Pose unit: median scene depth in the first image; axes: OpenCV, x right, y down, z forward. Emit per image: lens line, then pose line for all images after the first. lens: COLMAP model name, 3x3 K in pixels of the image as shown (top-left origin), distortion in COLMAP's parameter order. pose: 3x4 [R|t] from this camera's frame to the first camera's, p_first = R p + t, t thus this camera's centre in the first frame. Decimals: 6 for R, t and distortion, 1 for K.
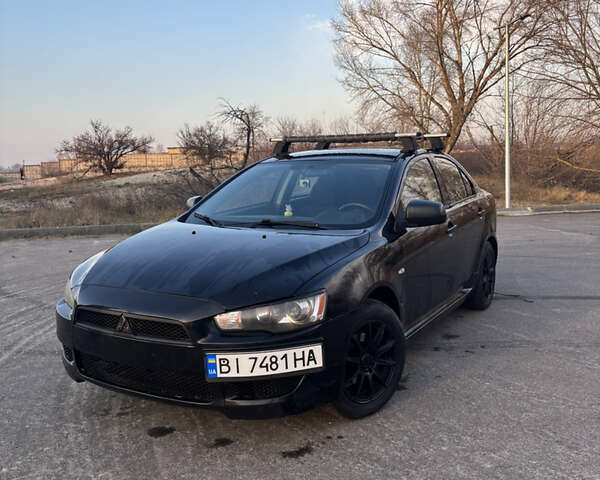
lens RADIAL K [[589.2, 0, 301.4], [0, 589.2, 254.0], [0, 0, 1]] dist [0.081247, -0.199940]
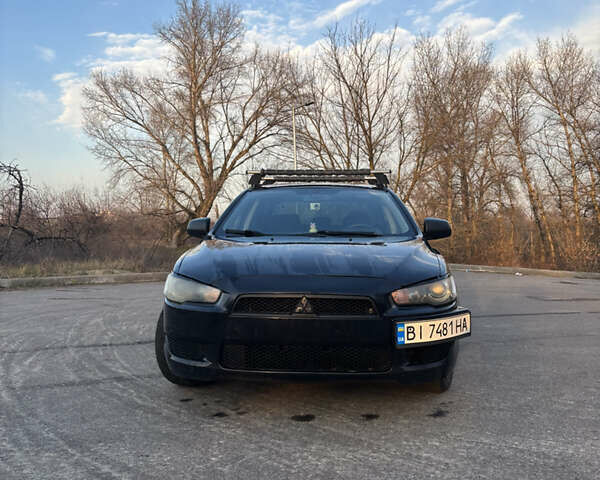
lens RADIAL K [[589.2, 0, 301.4], [0, 589.2, 254.0], [0, 0, 1]] dist [0.081247, -0.199940]
pose [[0.902499, 0.007090, 0.430633, -0.605679], [0.047156, 0.992227, -0.115164, 0.118182], [-0.428102, 0.124242, 0.895149, 0.036007]]
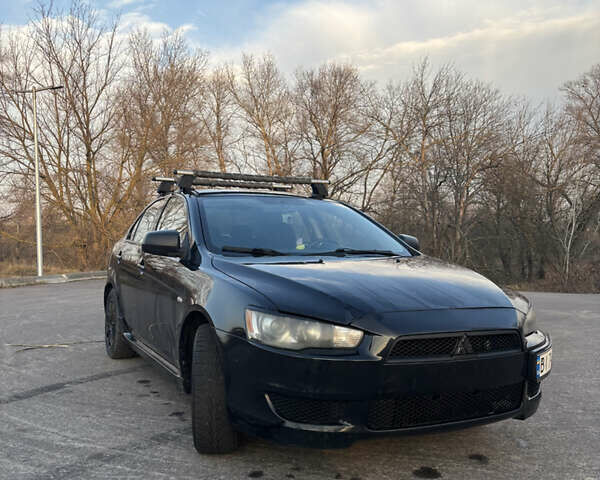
lens RADIAL K [[589.2, 0, 301.4], [0, 589.2, 254.0], [0, 0, 1]] dist [0.081247, -0.199940]
pose [[0.566748, 0.007192, 0.823859, -0.952655], [0.098359, 0.992220, -0.076325, 0.019169], [-0.817999, 0.124291, 0.561632, 0.539259]]
